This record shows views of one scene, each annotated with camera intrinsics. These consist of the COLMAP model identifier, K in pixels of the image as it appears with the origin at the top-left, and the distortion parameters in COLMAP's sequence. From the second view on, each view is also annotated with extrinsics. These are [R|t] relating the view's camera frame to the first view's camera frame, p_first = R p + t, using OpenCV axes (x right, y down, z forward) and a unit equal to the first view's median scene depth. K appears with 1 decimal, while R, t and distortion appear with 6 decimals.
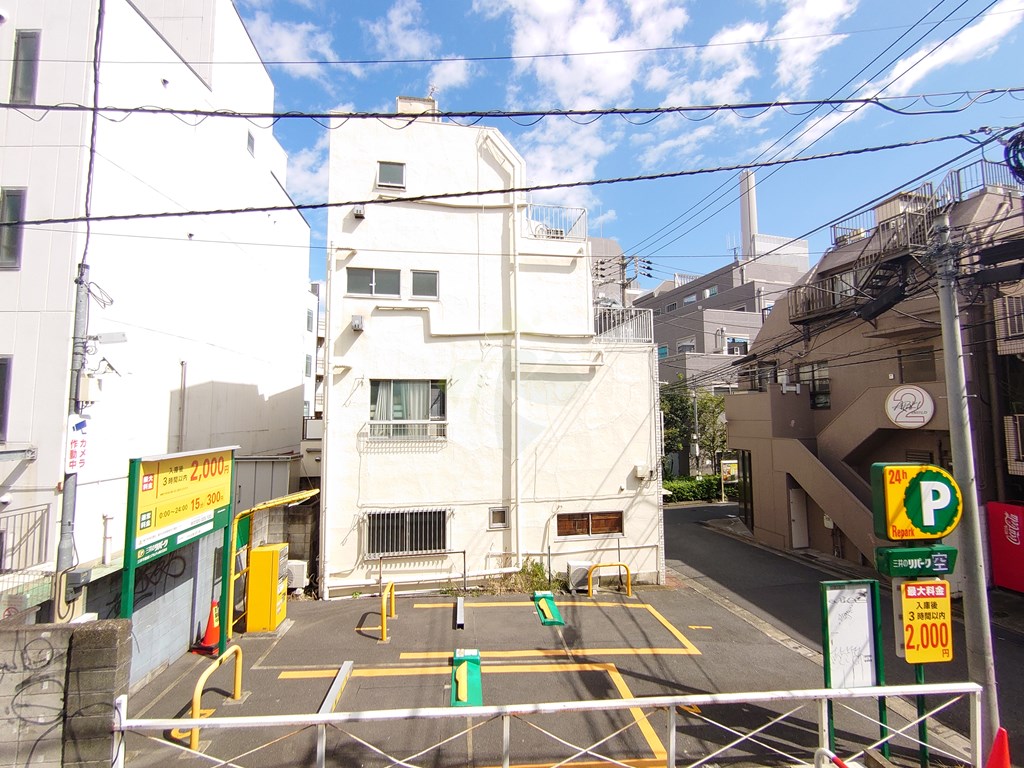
lens RADIAL K [[441.1, 0, 511.0], [0, 441.1, 385.3], [0, 0, 1]] dist [0.000289, -0.000311]
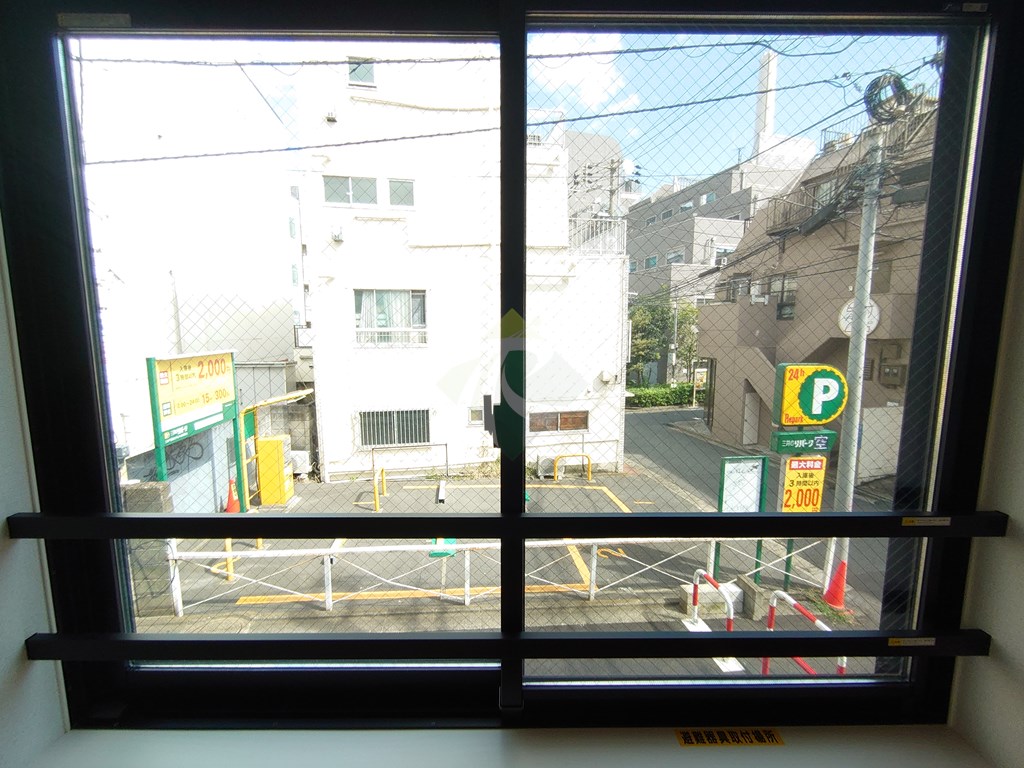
lens RADIAL K [[441.1, 0, 511.0], [0, 441.1, 385.3], [0, 0, 1]] dist [0.000289, -0.000311]
pose [[0.999918, 0.001860, 0.012658, 0.048019], [-0.004338, 0.980068, 0.198613, 0.000962], [-0.012036, -0.198652, 0.979996, -0.091454]]
